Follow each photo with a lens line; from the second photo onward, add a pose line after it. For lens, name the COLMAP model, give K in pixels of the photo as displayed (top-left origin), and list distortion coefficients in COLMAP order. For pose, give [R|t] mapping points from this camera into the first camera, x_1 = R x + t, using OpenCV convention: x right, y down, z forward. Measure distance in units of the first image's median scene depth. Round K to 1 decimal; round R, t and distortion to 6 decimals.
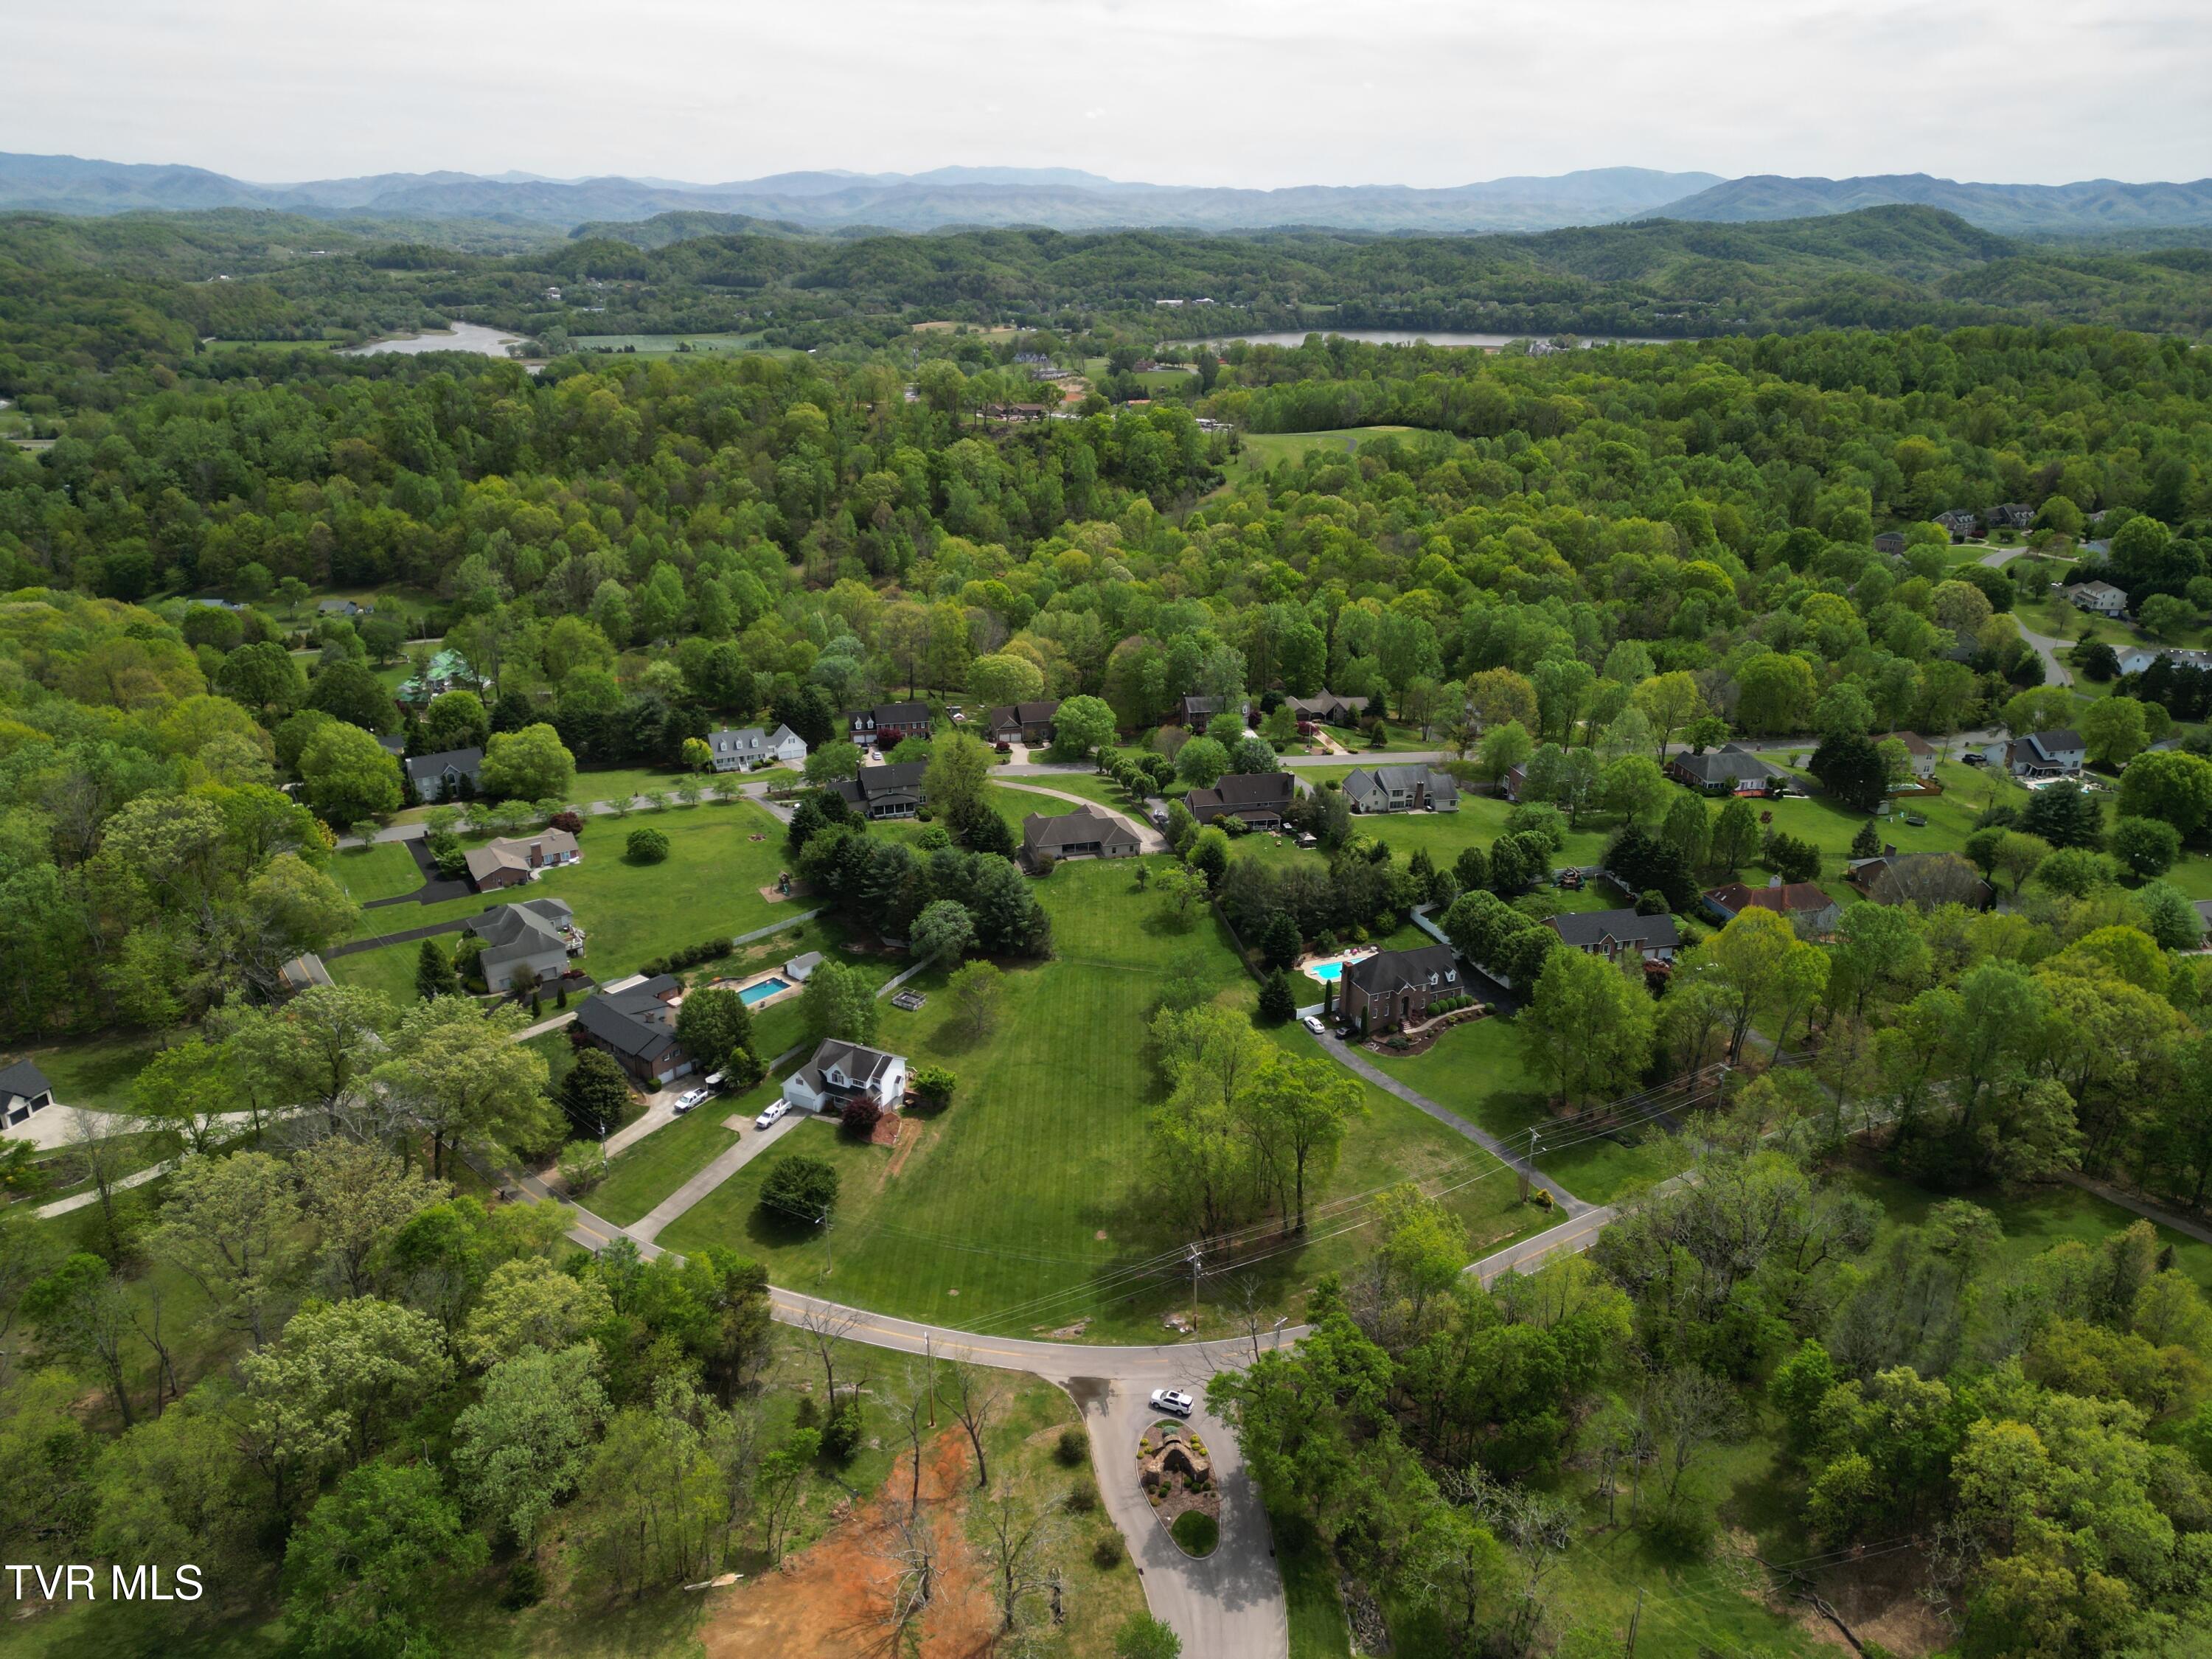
lens RADIAL K [[1542.3, 0, 1106.0], [0, 1542.3, 829.5], [0, 0, 1]] dist [0.111173, -0.117324]
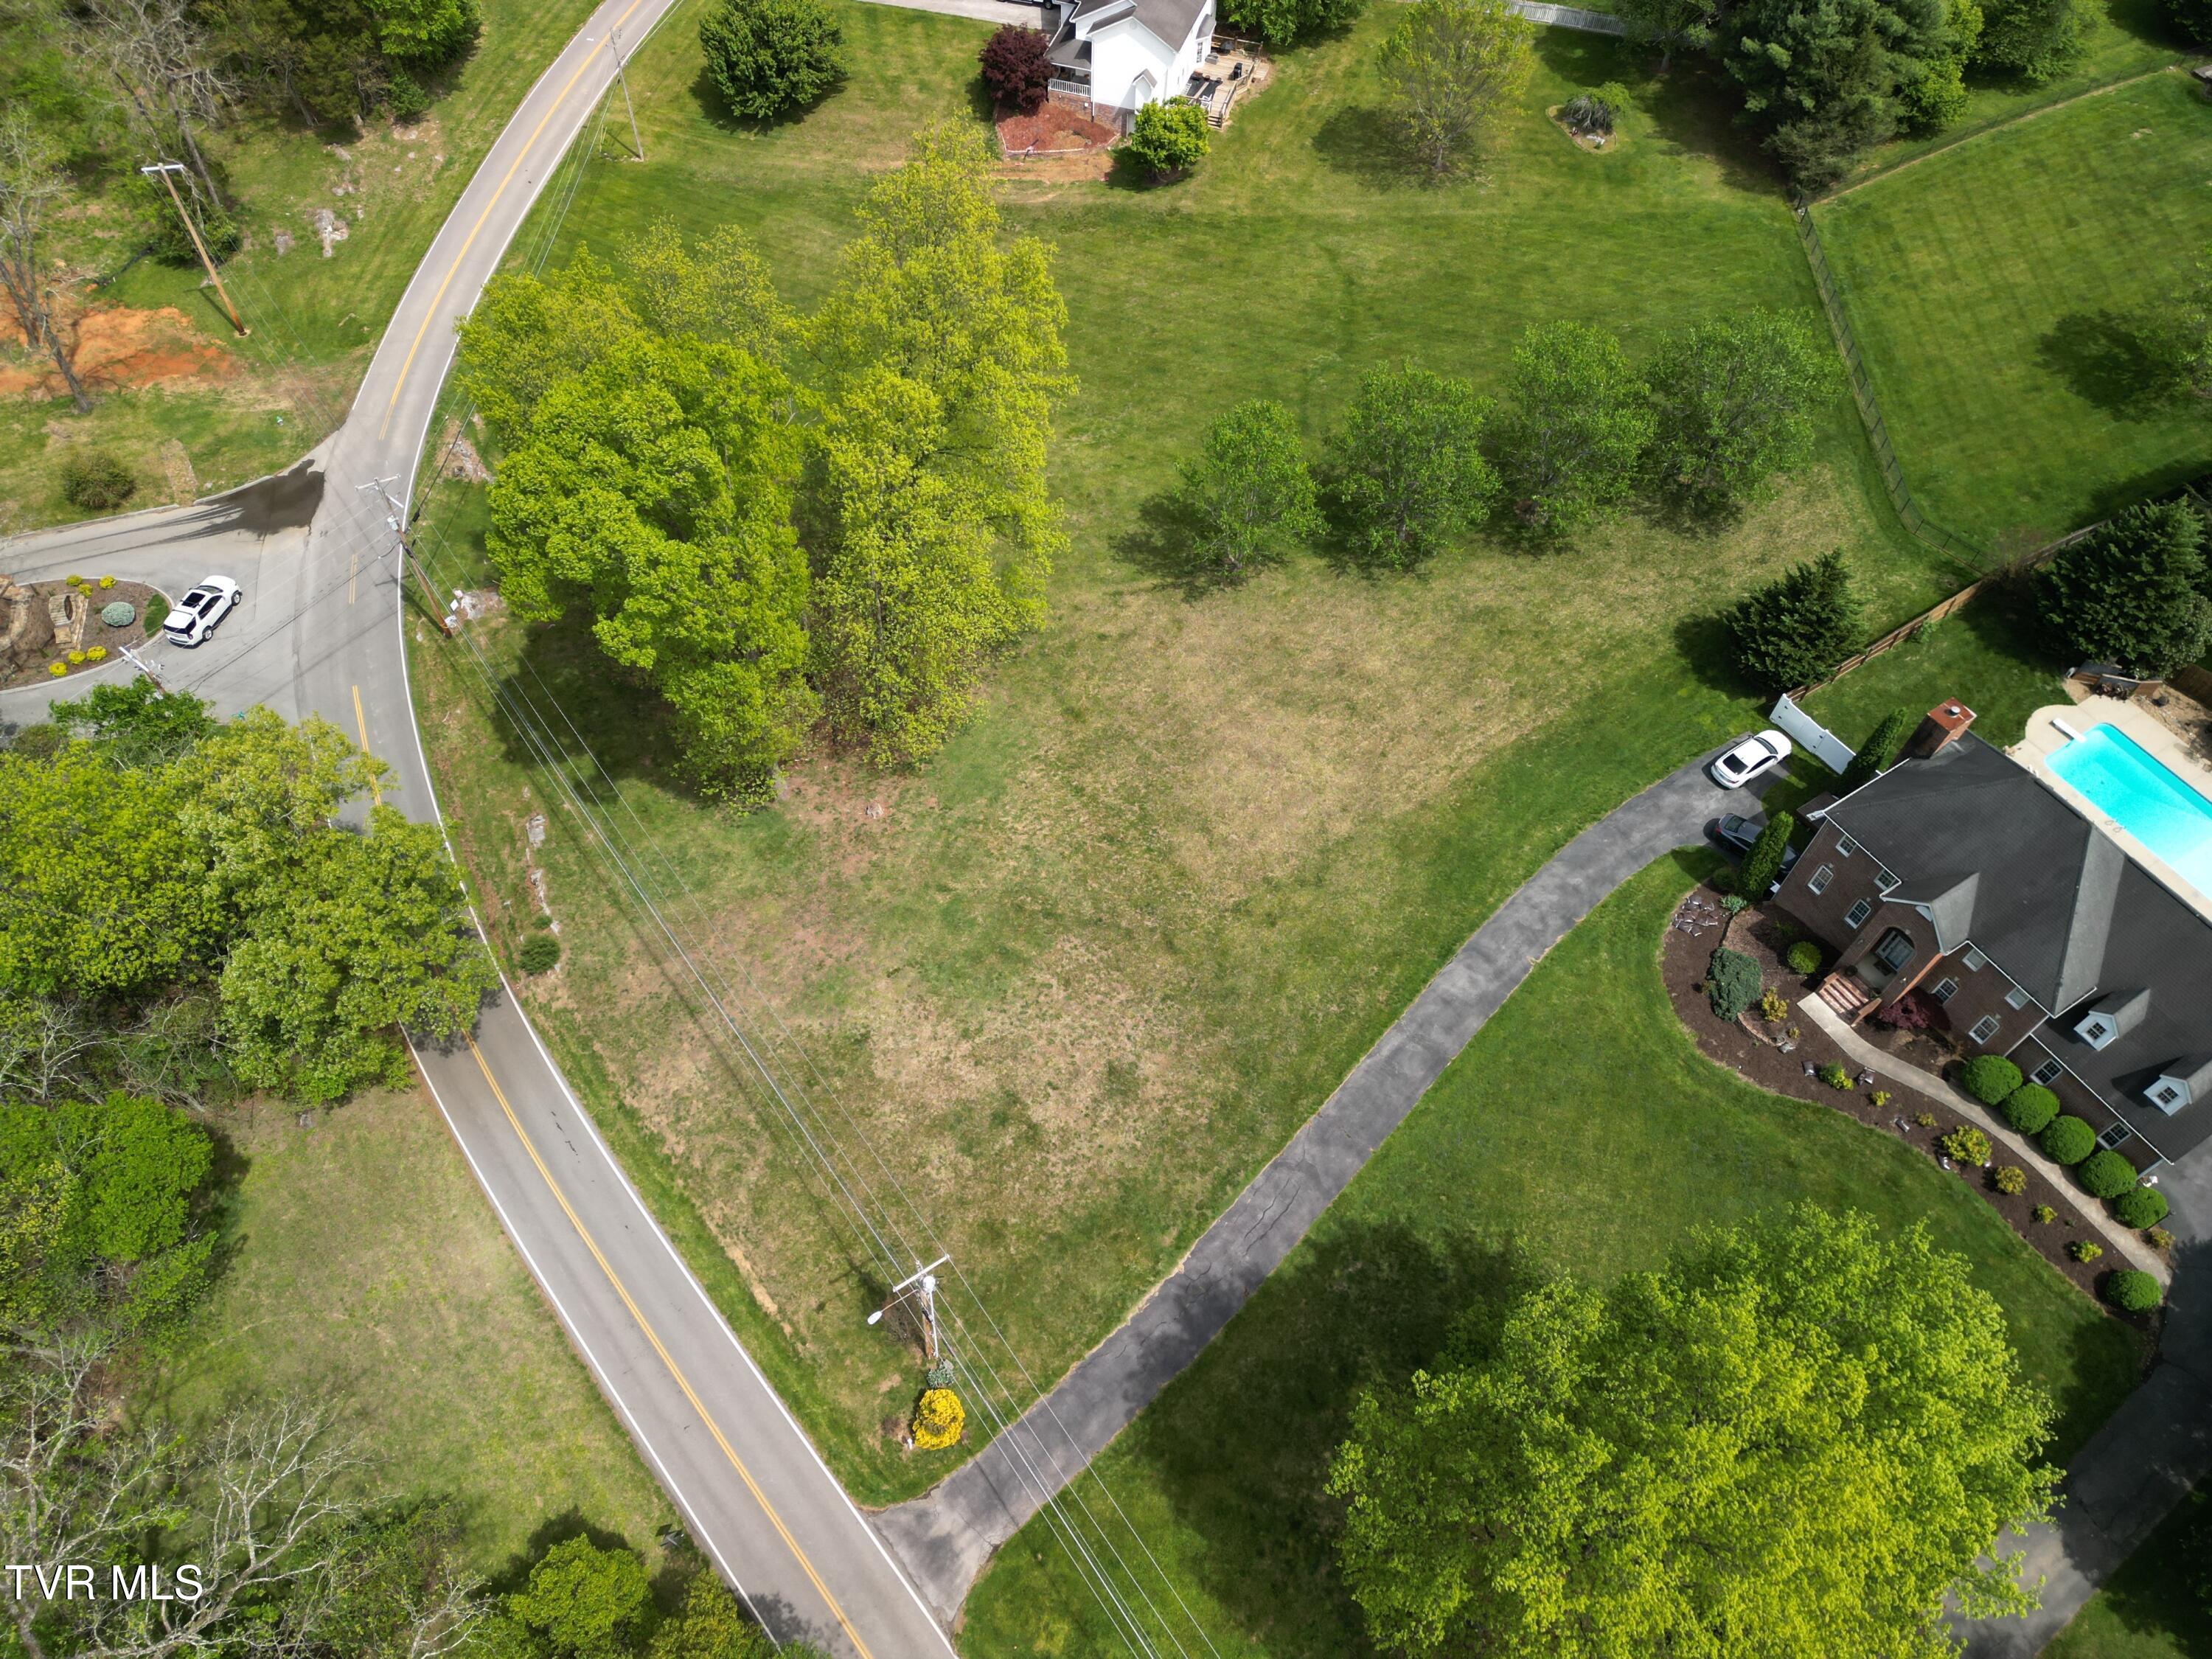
lens RADIAL K [[1487.0, 0, 1101.8], [0, 1487.0, 872.3], [0, 0, 1]] dist [0.084534, -0.089574]
pose [[0.160289, 0.818601, -0.551543, 0.250931], [-0.374553, 0.567419, 0.733311, -0.029481], [0.913245, 0.089040, 0.397561, 0.634736]]
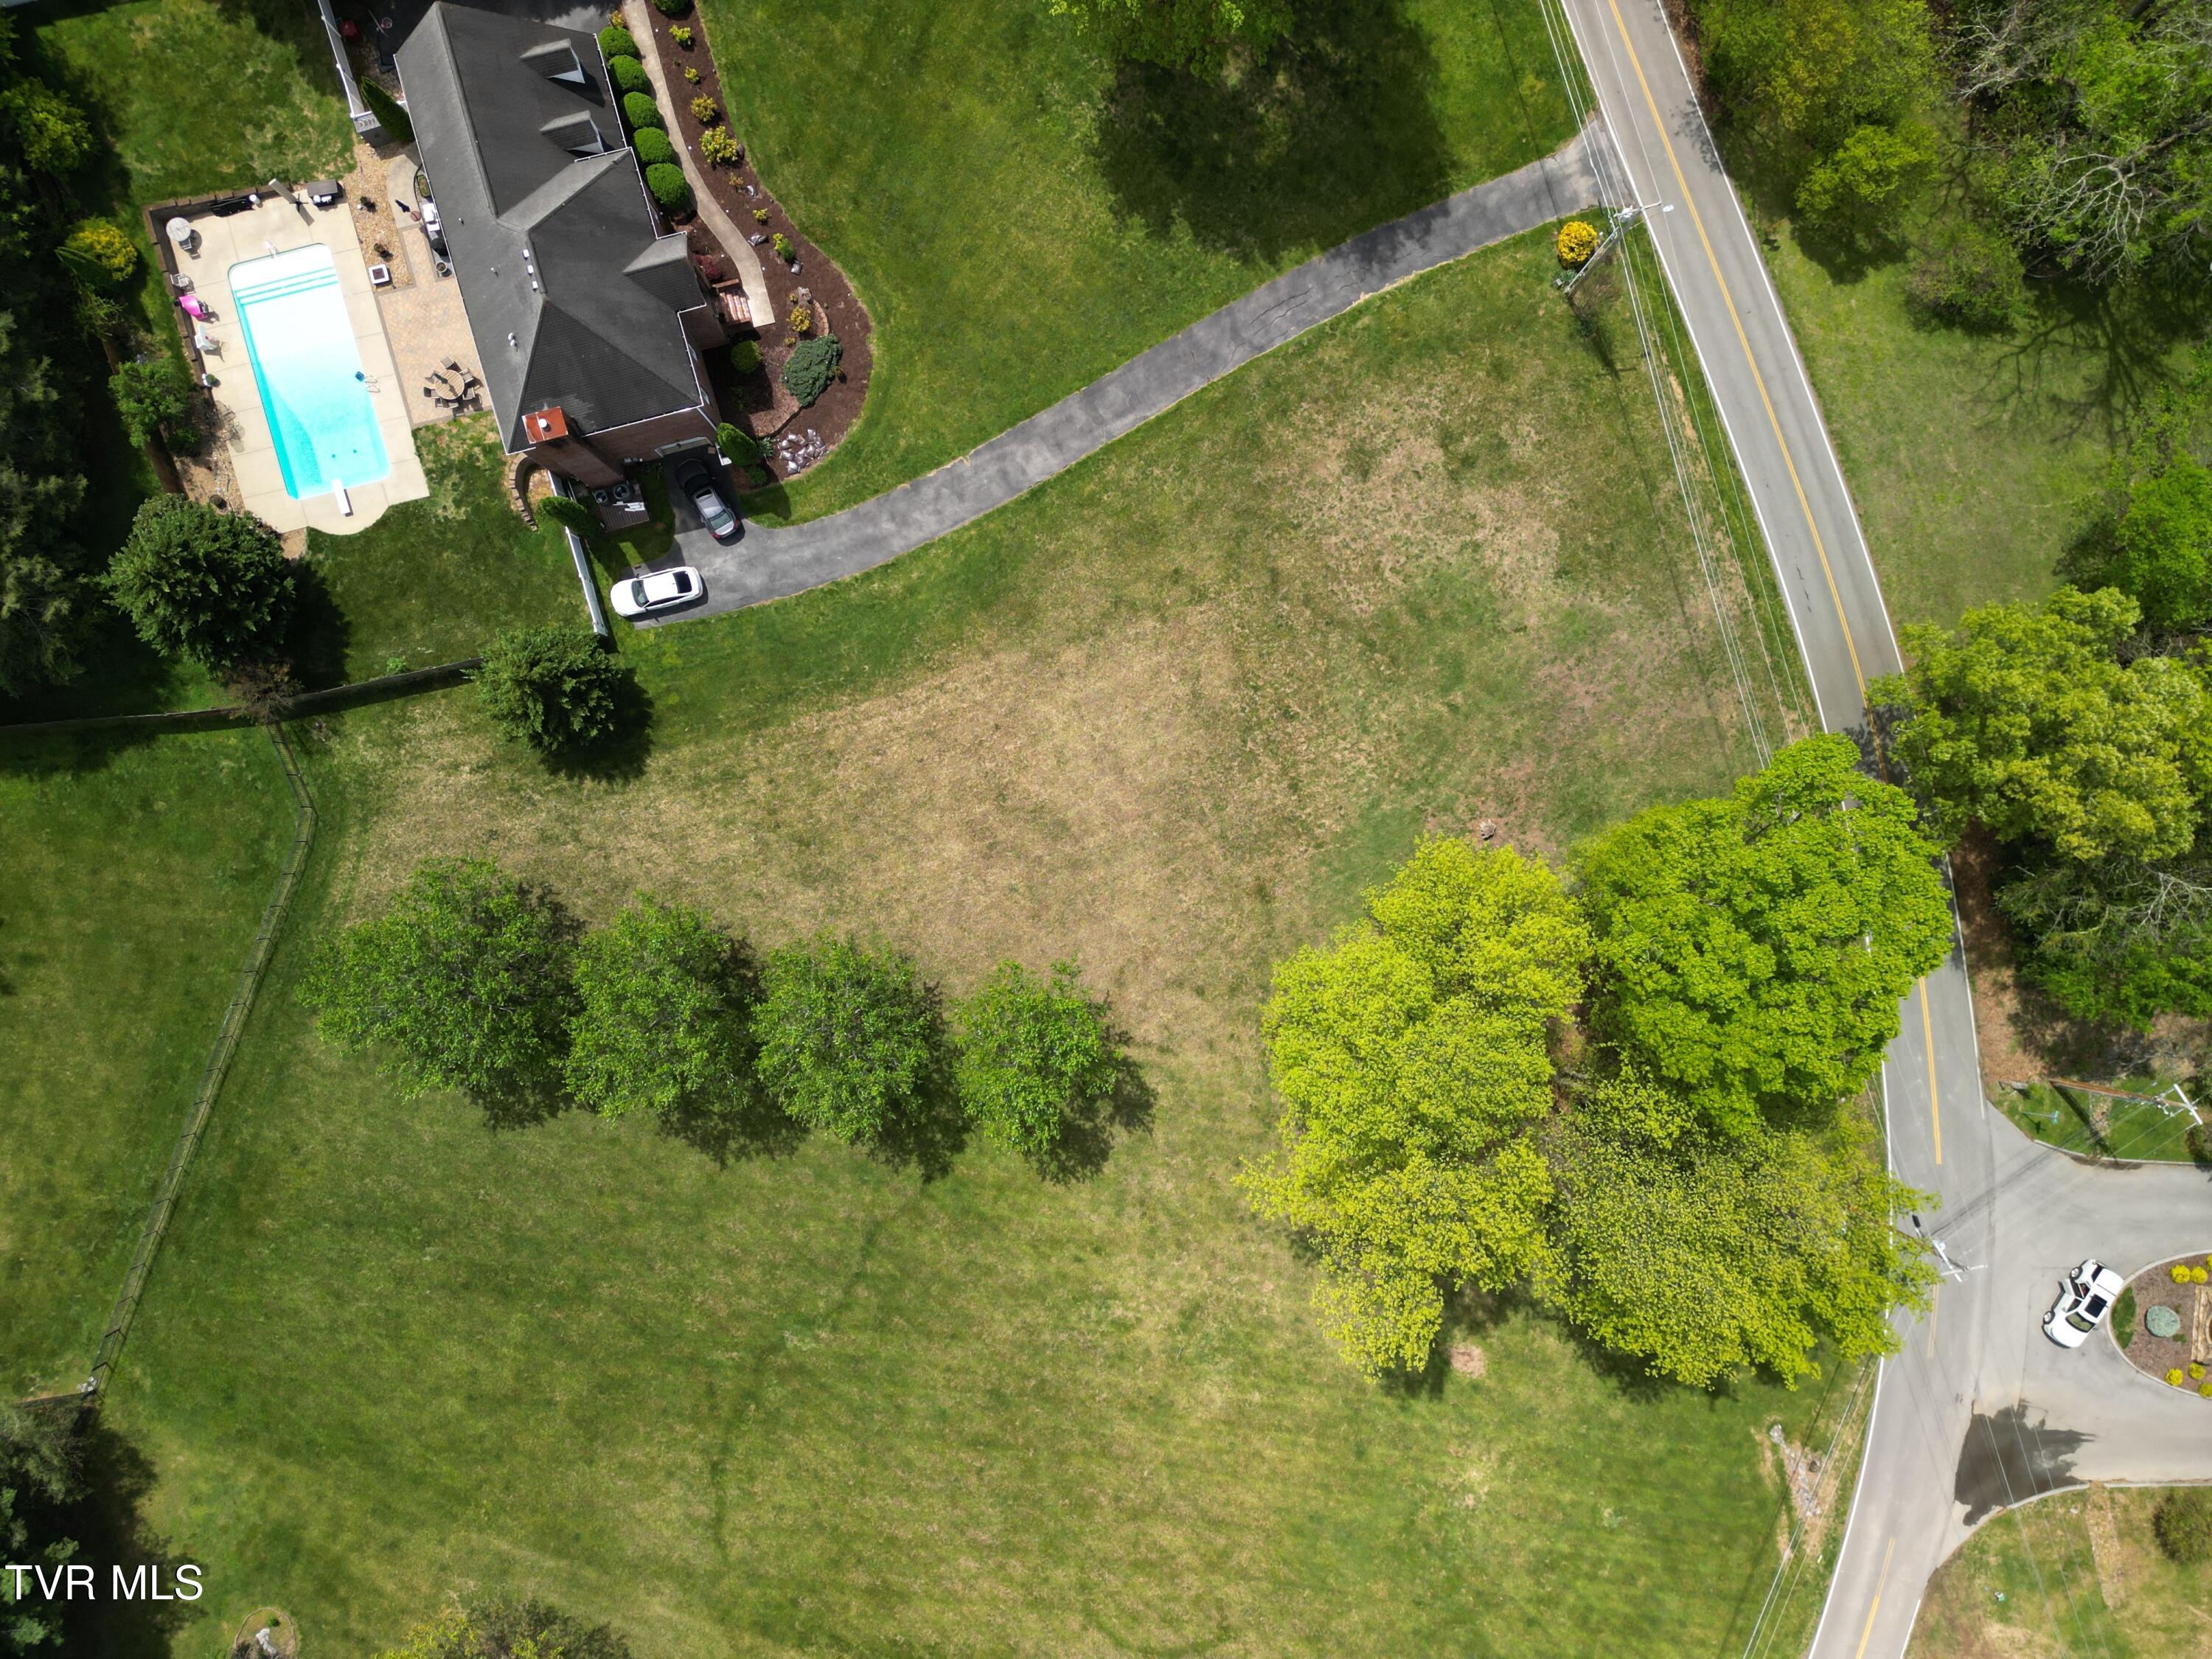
lens RADIAL K [[1542.9, 0, 1103.8], [0, 1542.9, 839.9], [0, 0, 1]] dist [0.084810, -0.087117]
pose [[0.148288, -0.988907, -0.008603, 0.084495], [0.329320, 0.041175, 0.943320, -0.115067], [-0.932502, -0.142716, 0.331772, 0.671807]]
